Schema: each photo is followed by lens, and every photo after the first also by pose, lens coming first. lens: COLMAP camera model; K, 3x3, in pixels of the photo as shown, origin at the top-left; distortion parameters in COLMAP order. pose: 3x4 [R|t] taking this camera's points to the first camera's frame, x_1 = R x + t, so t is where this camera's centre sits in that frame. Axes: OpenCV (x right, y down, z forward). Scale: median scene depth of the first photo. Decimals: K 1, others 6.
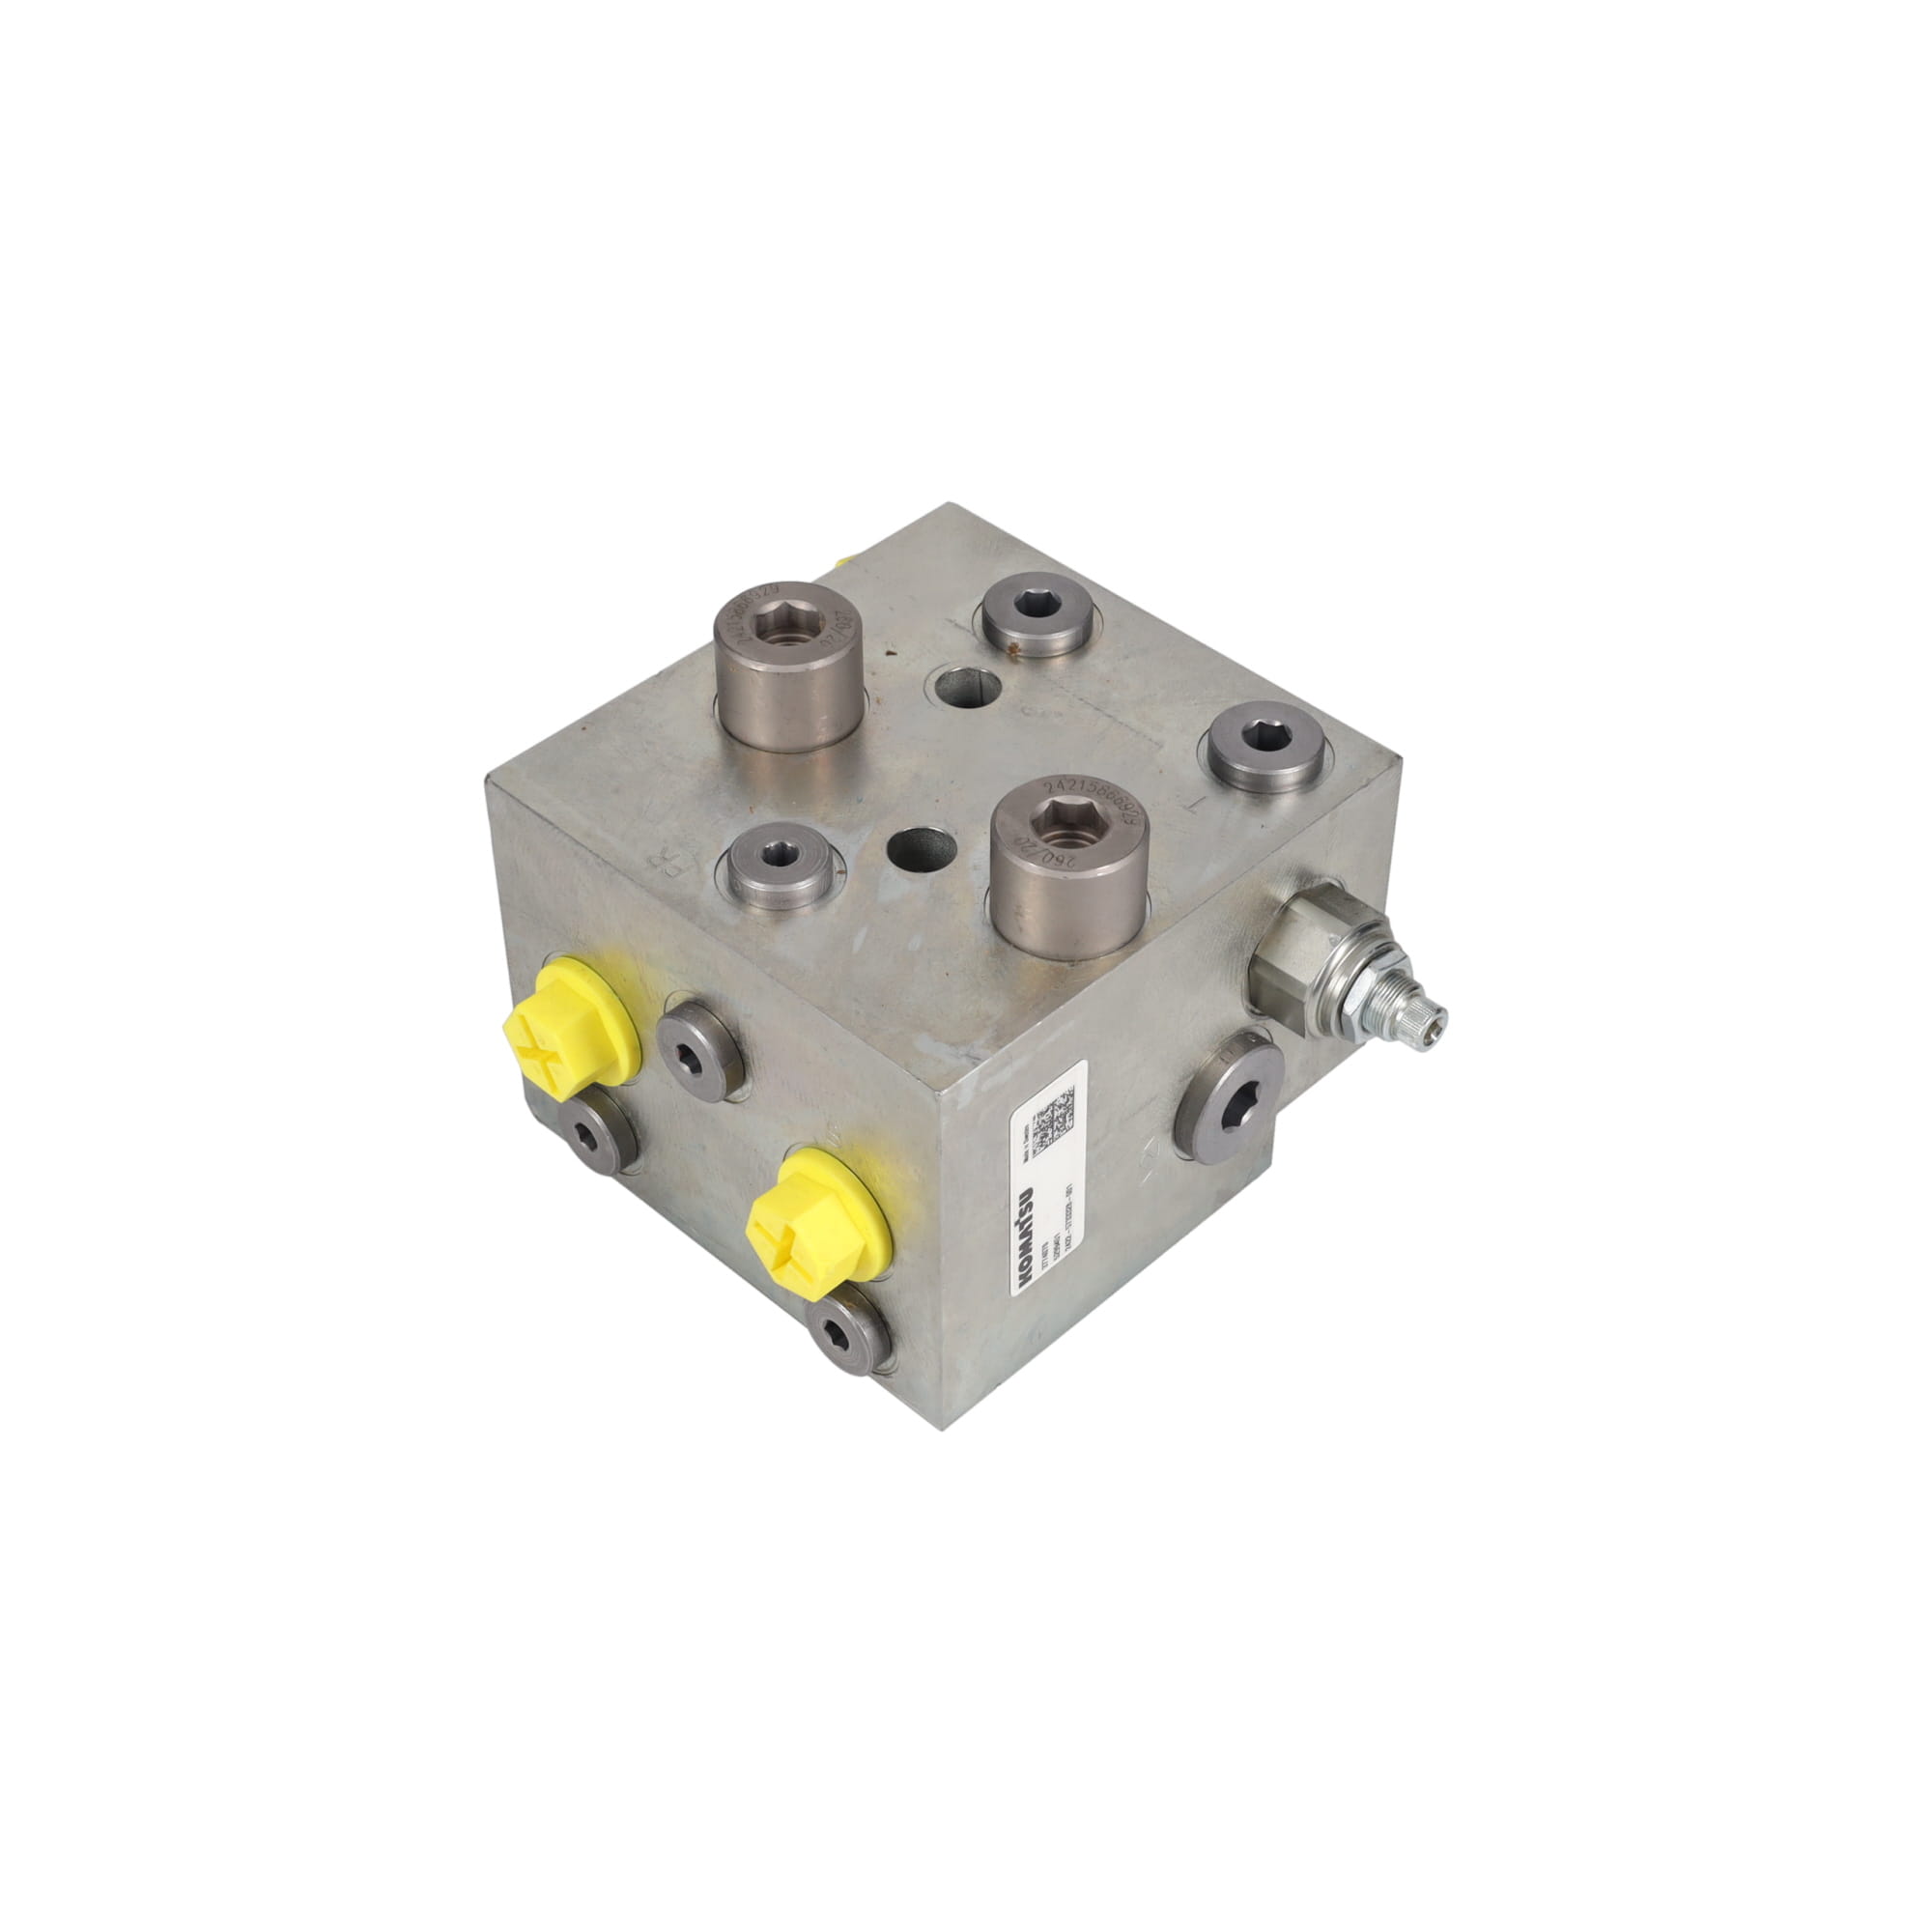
lens RADIAL K [[3342.4, 0, 966.0], [0, 3342.4, 966.0], [0, 0, 1]] dist [0.028377, 0.024392]
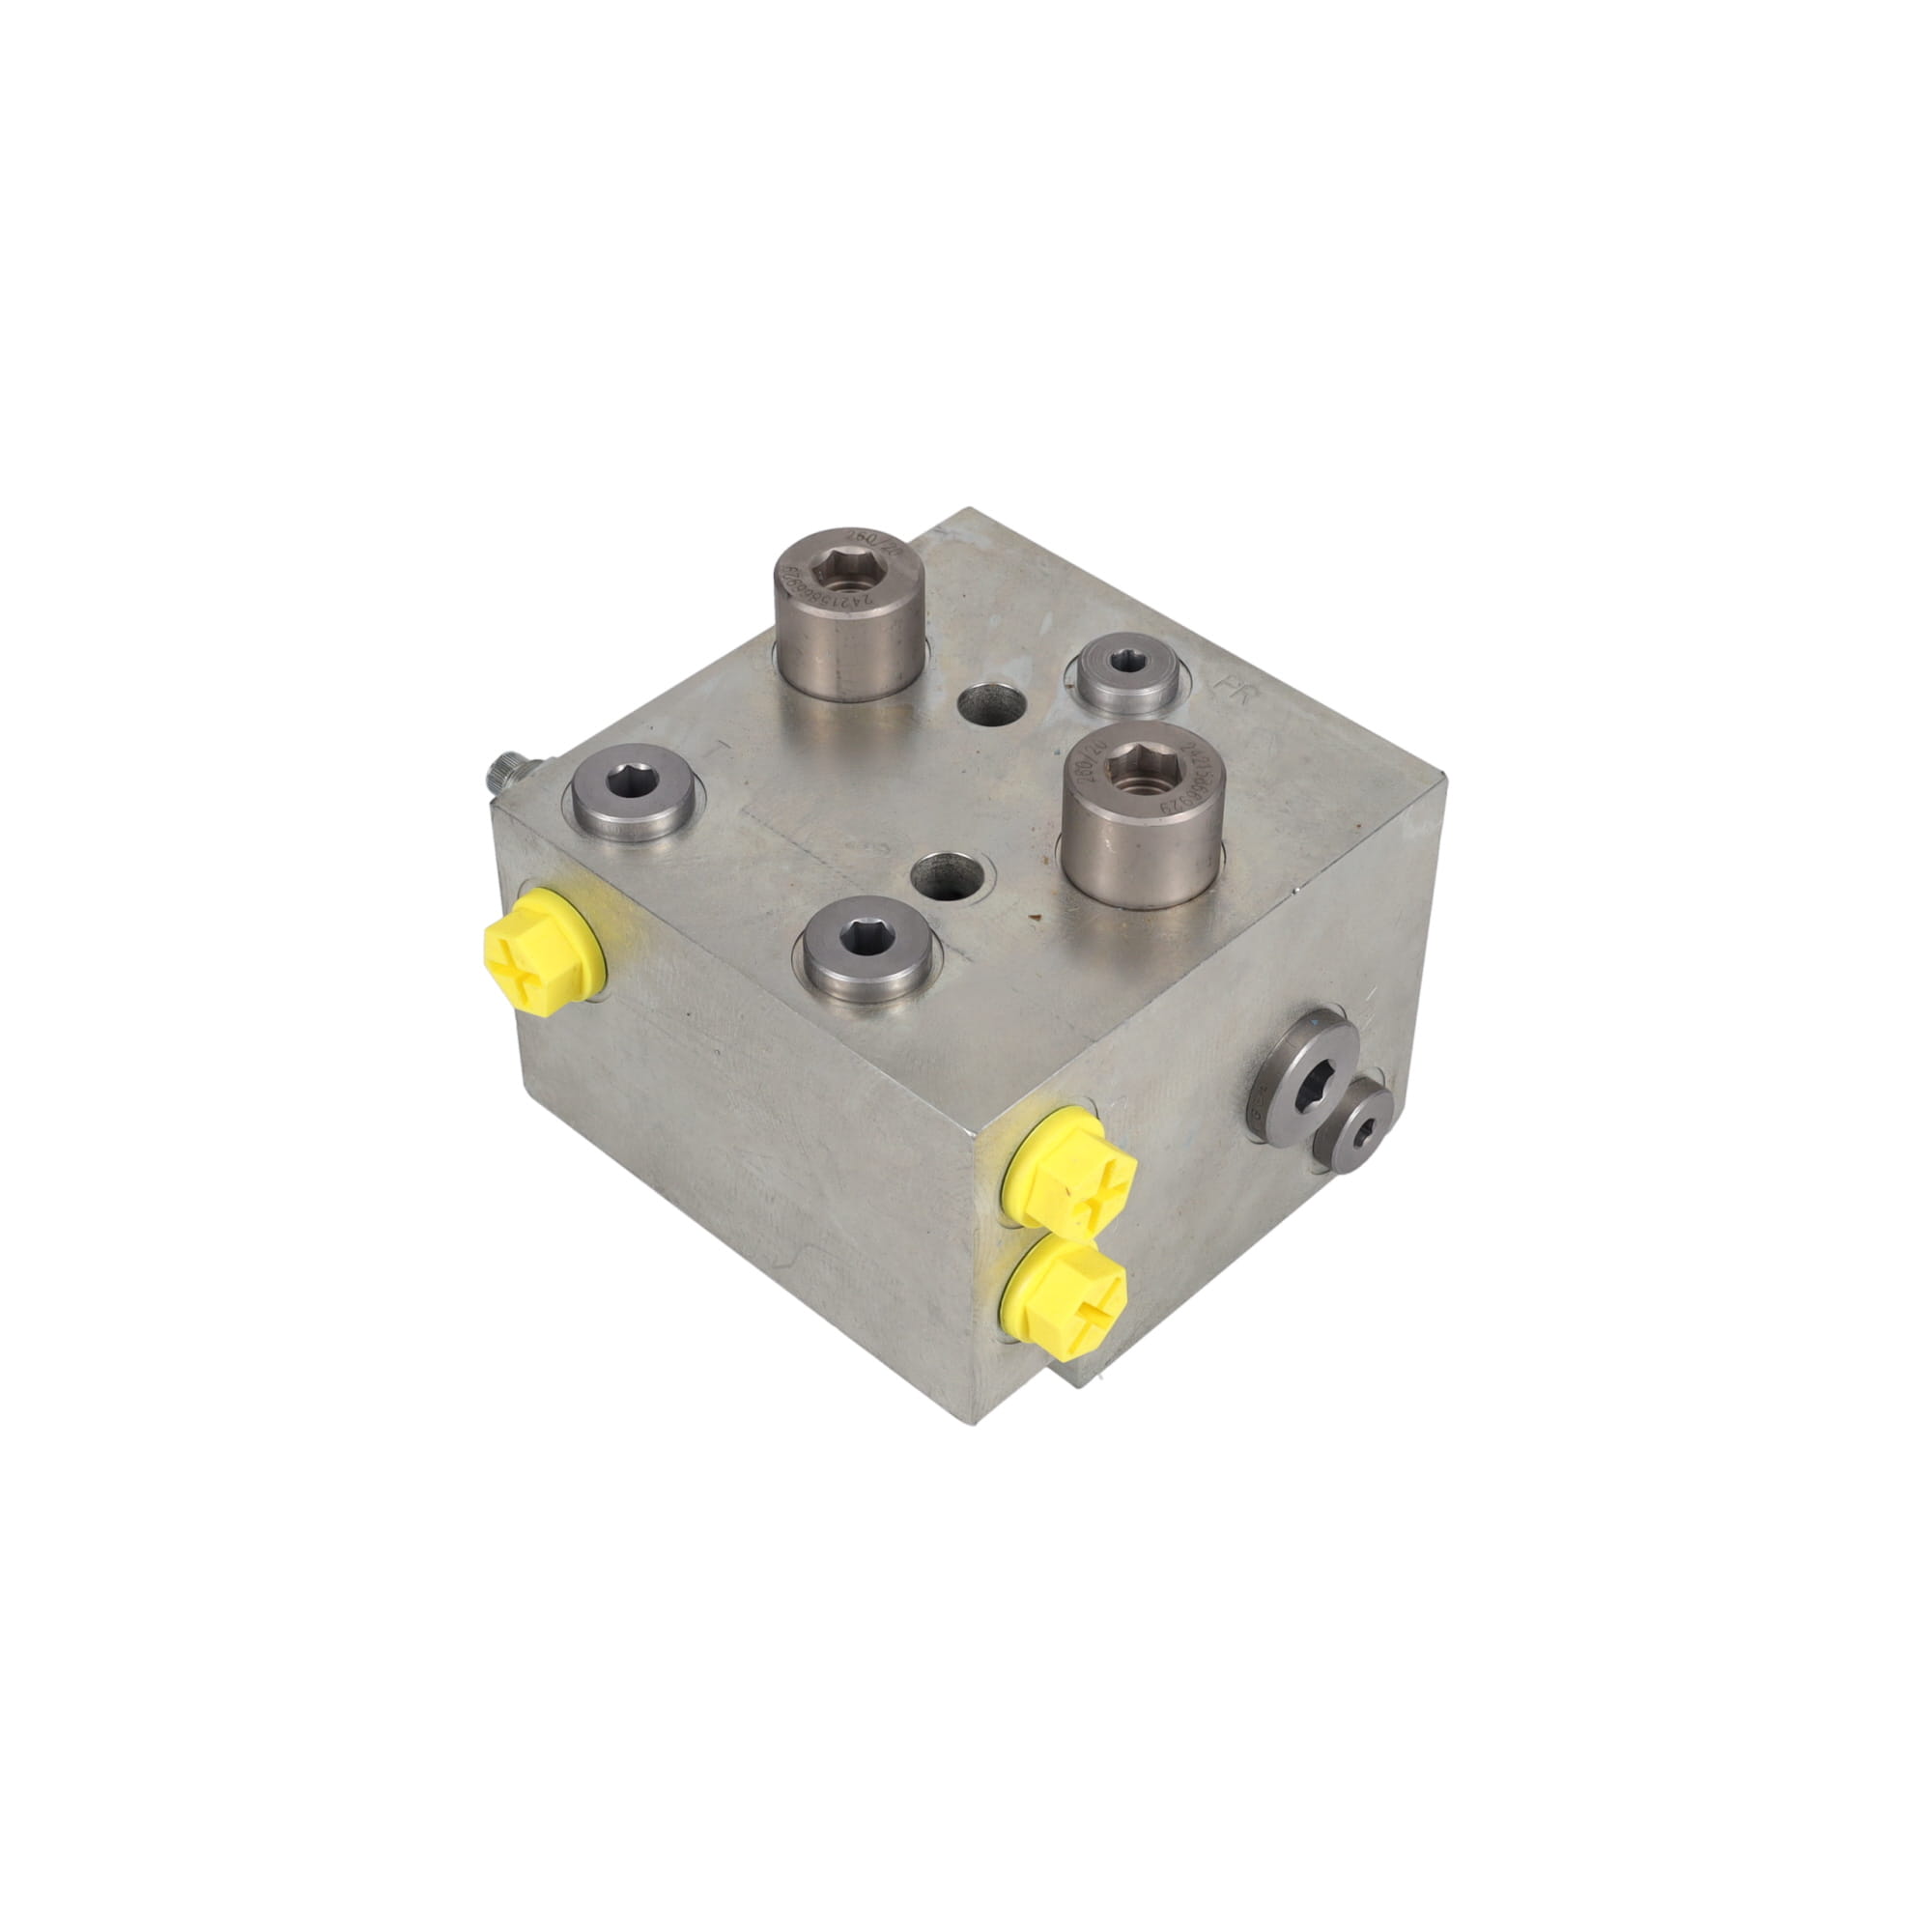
lens RADIAL K [[3342.4, 0, 966.0], [0, 3342.4, 966.0], [0, 0, 1]] dist [0.028377, 0.024392]
pose [[-0.999921, 0.001571, -0.012486, 0.007389], [-0.012374, 0.058113, 0.998233, -1.032542], [0.002294, 0.998309, -0.058089, 1.126746]]
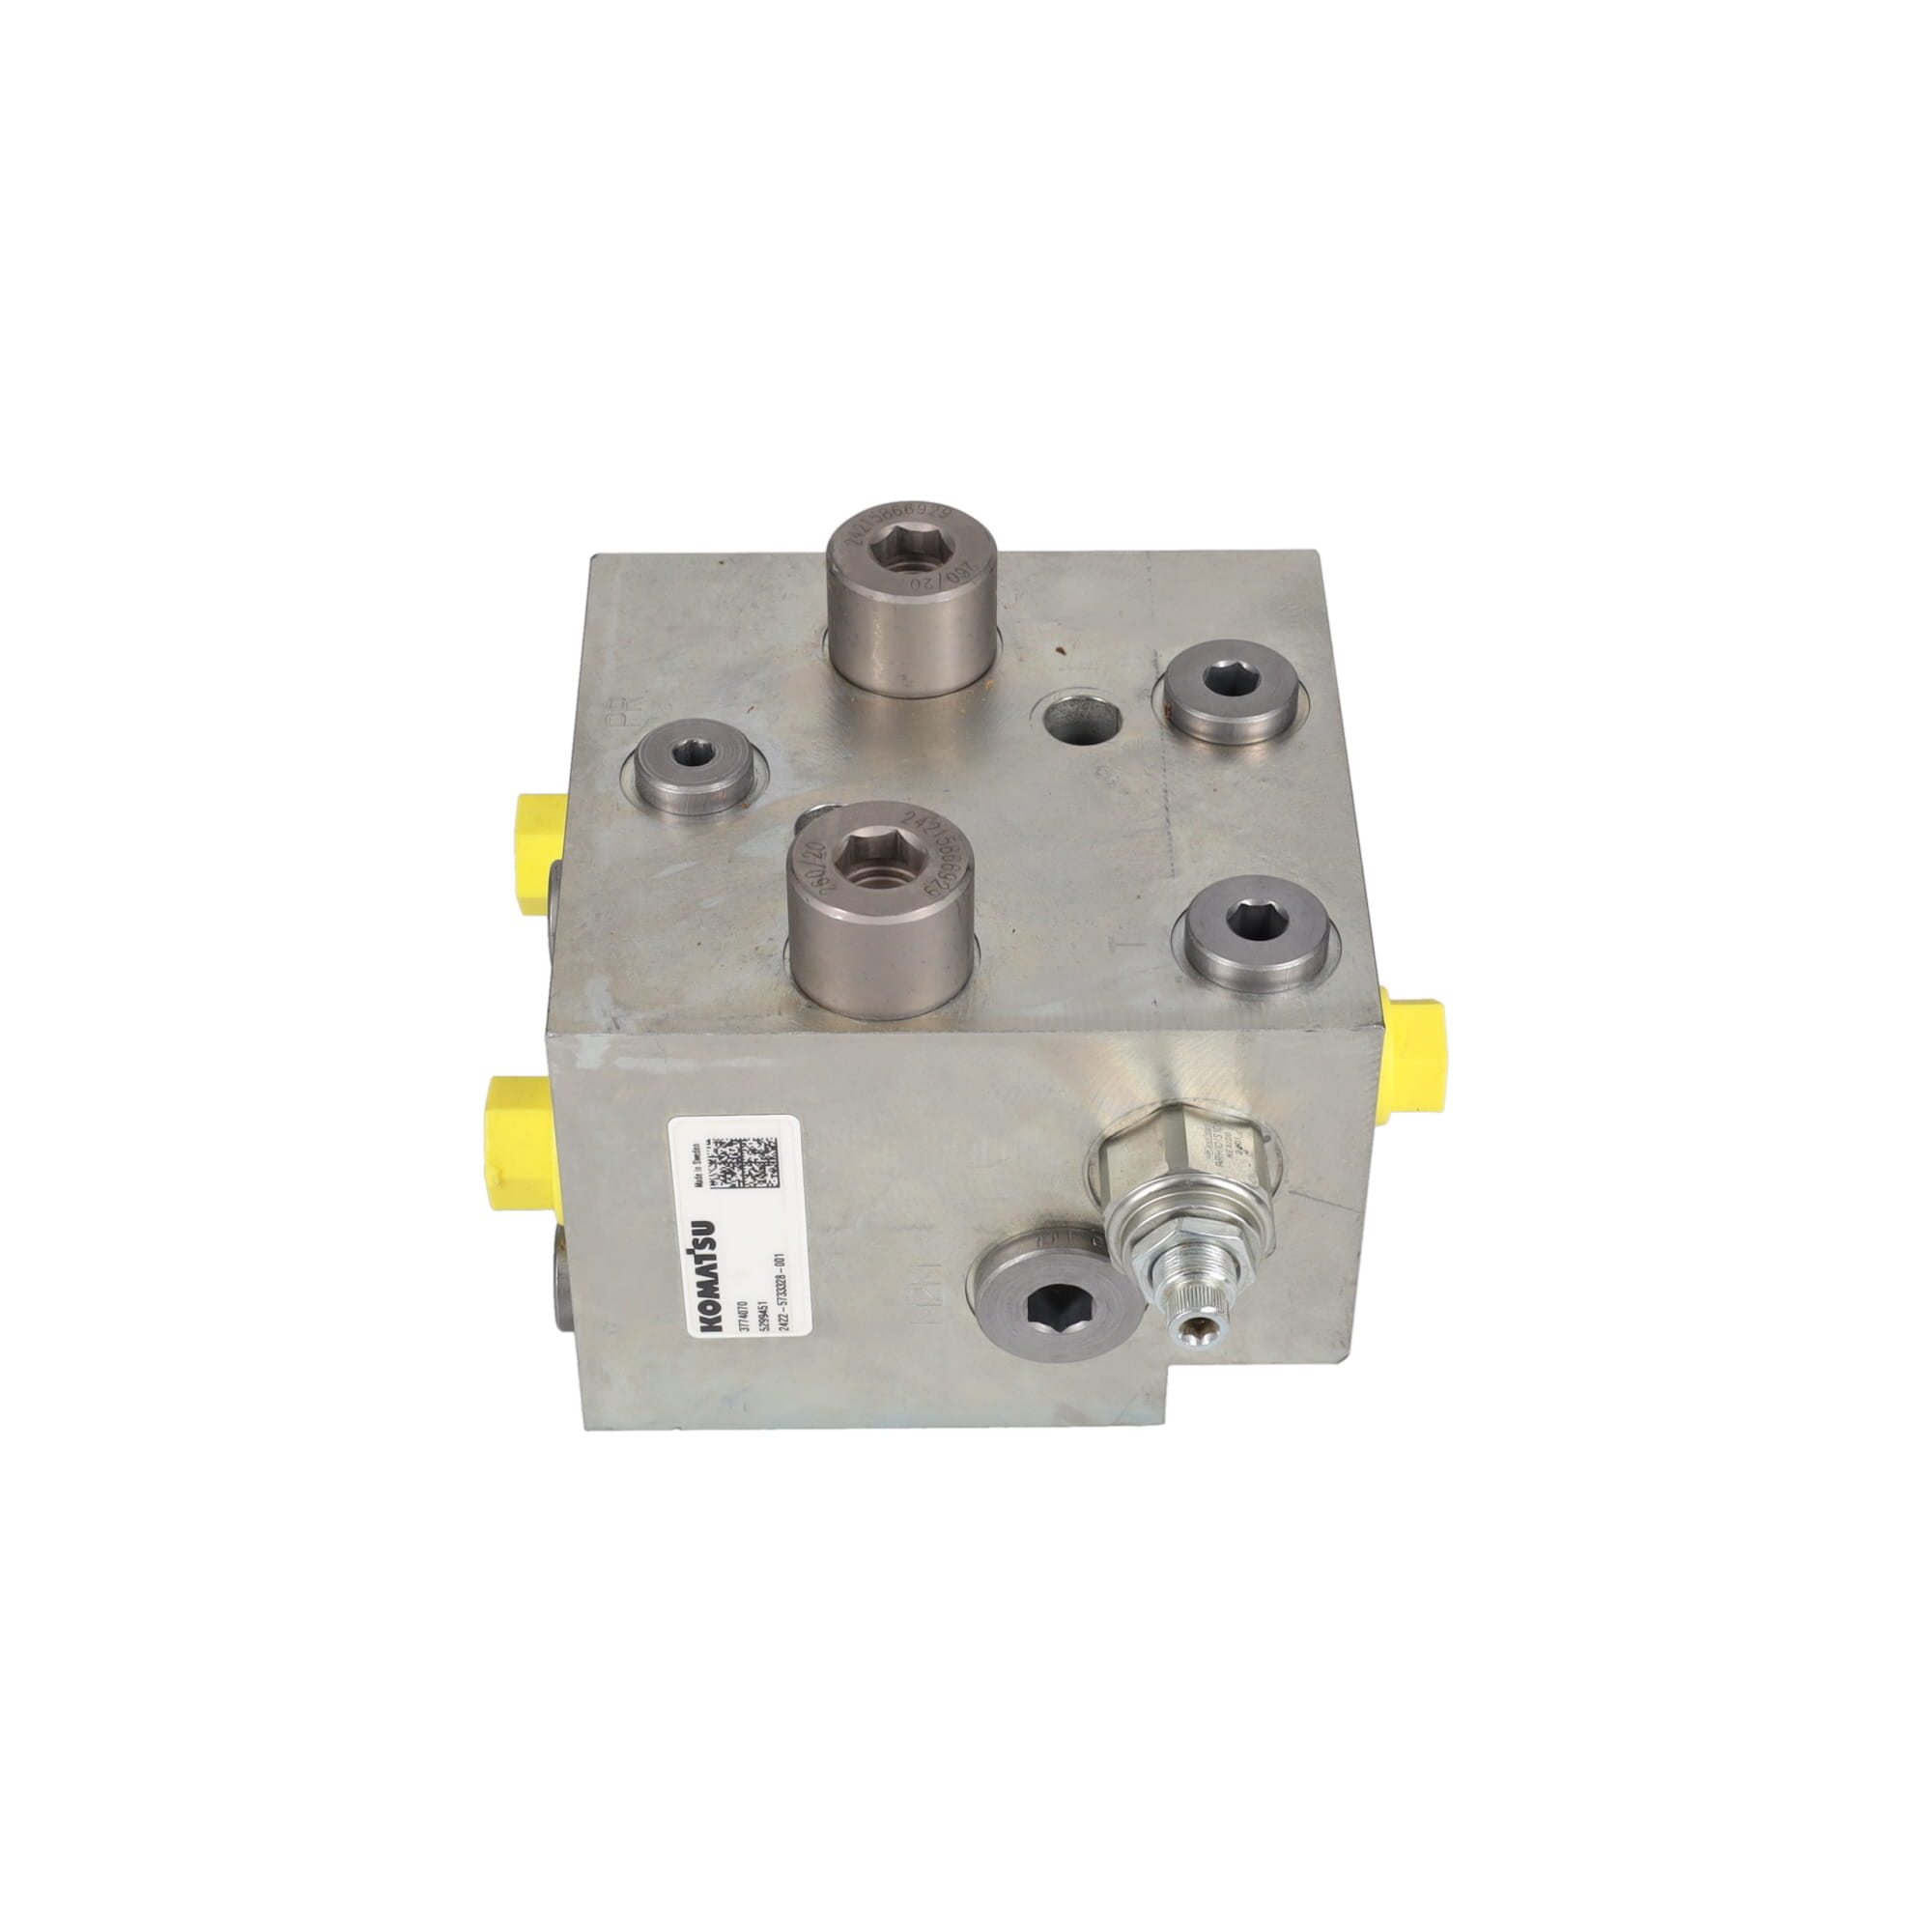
lens RADIAL K [[3780.2, 0, 931.9], [0, 3780.2, 963.8], [0, 0, 1]] dist [0.016831, -0.049729]
pose [[0.703027, 0.477567, -0.526956, 0.530041], [-0.483920, 0.864224, 0.137614, -0.149880], [0.521128, 0.158258, 0.838677, 0.197540]]
